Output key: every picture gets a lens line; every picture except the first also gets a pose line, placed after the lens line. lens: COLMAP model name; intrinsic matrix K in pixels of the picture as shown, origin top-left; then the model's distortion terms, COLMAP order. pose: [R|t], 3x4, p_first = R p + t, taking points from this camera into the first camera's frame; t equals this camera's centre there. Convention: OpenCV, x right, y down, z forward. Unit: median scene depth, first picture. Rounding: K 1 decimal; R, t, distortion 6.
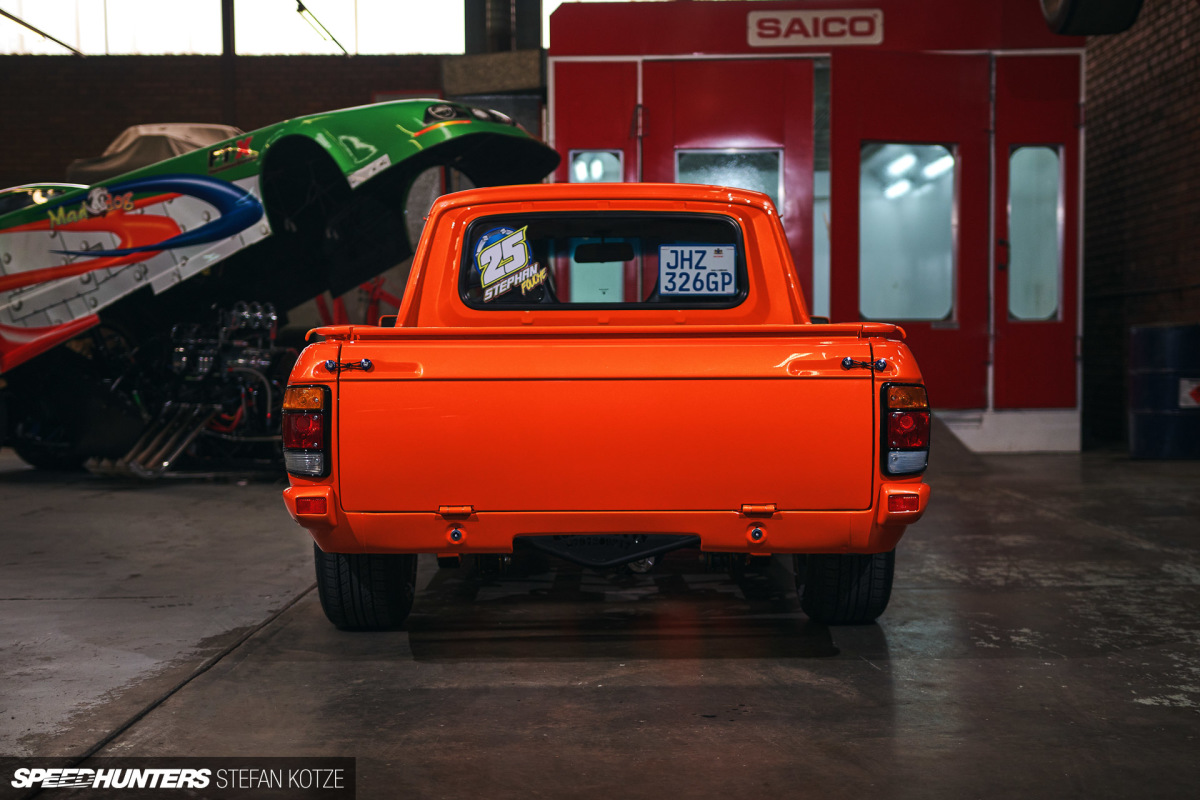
lens RADIAL K [[1613.5, 0, 591.0], [0, 1613.5, 418.0], [0, 0, 1]] dist [0.089286, 0.000000]
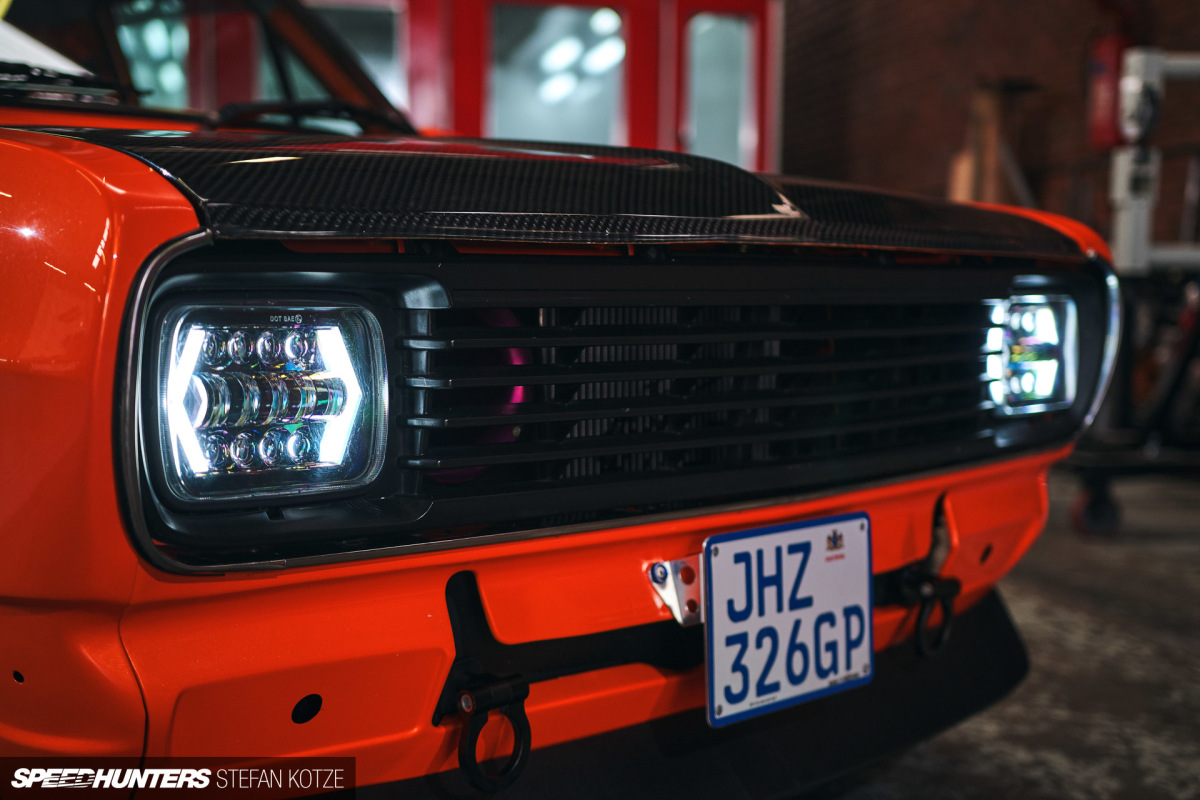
lens RADIAL K [[1728.3, 0, 595.5], [0, 1728.3, 417.4], [0, 0, 1]] dist [0.117156, 0.000000]
pose [[0.979419, 0.004581, 0.201786, 0.052318], [-0.011166, 0.999441, 0.031509, 0.003793], [-0.201529, -0.033114, 0.978923, 0.210758]]
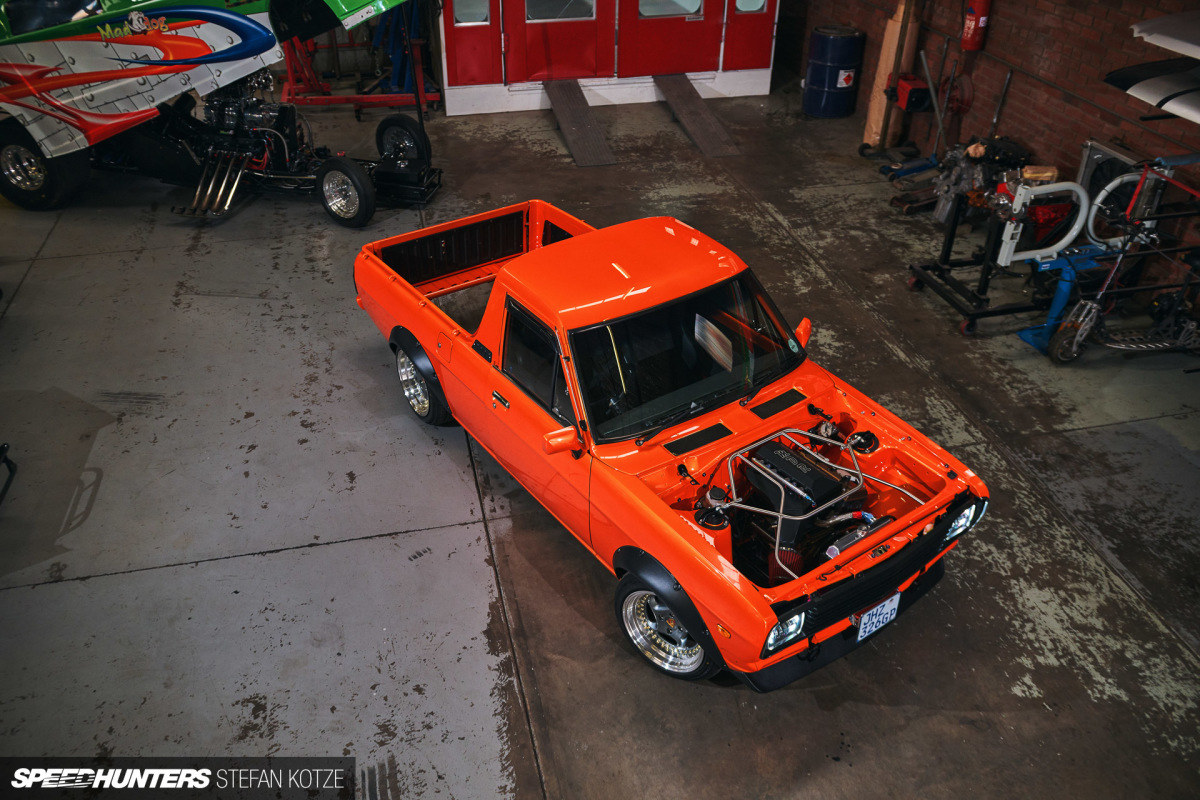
lens RADIAL K [[947.2, 0, 595.5], [0, 947.2, 409.6], [0, 0, 1]] dist [-0.082196, 0.067907]
pose [[0.969323, -0.126901, 0.210499, -0.134394], [-0.006487, 0.842905, 0.538023, -0.266826], [-0.245707, -0.522884, 0.816223, 0.118971]]
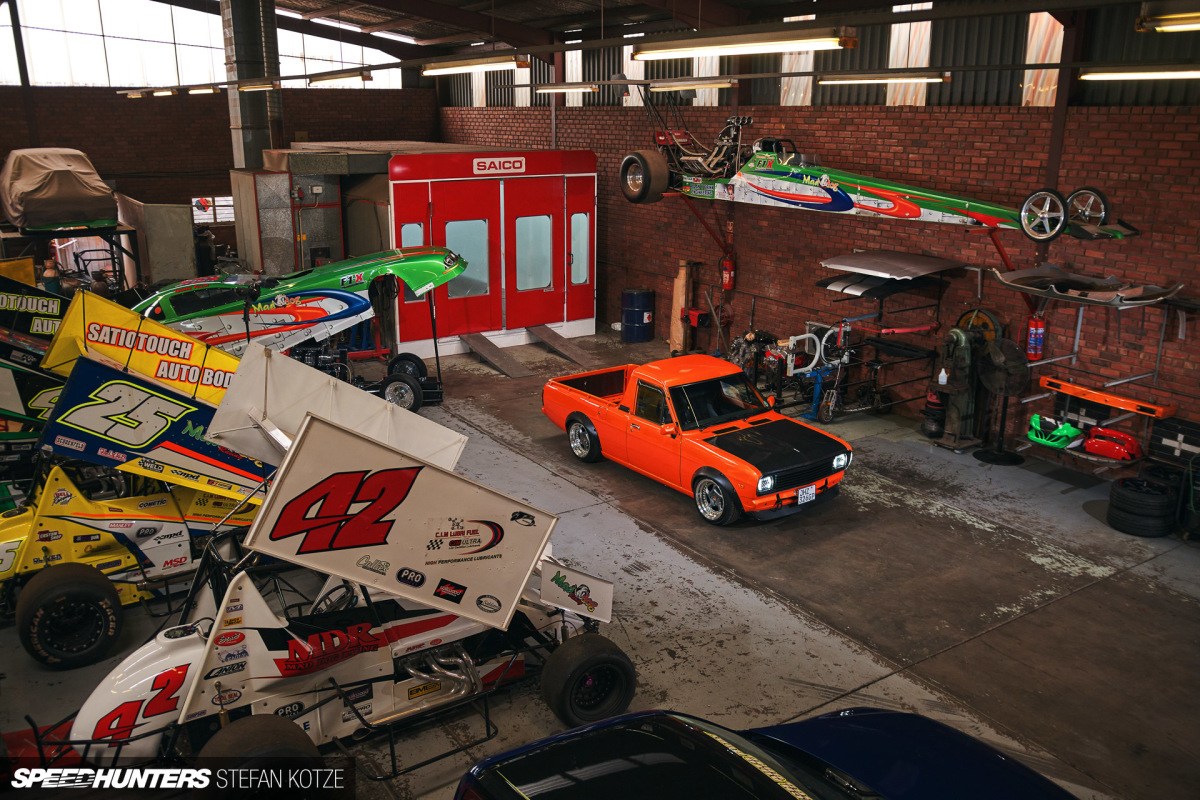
lens RADIAL K [[1001.3, 0, 594.2], [0, 1001.3, 405.7], [0, 0, 1]] dist [-0.056666, 0.045897]
pose [[0.827941, -0.148521, 0.540792, -0.675084], [0.009744, 0.967959, 0.250917, -0.316981], [-0.560731, -0.202475, 0.802860, -0.327006]]
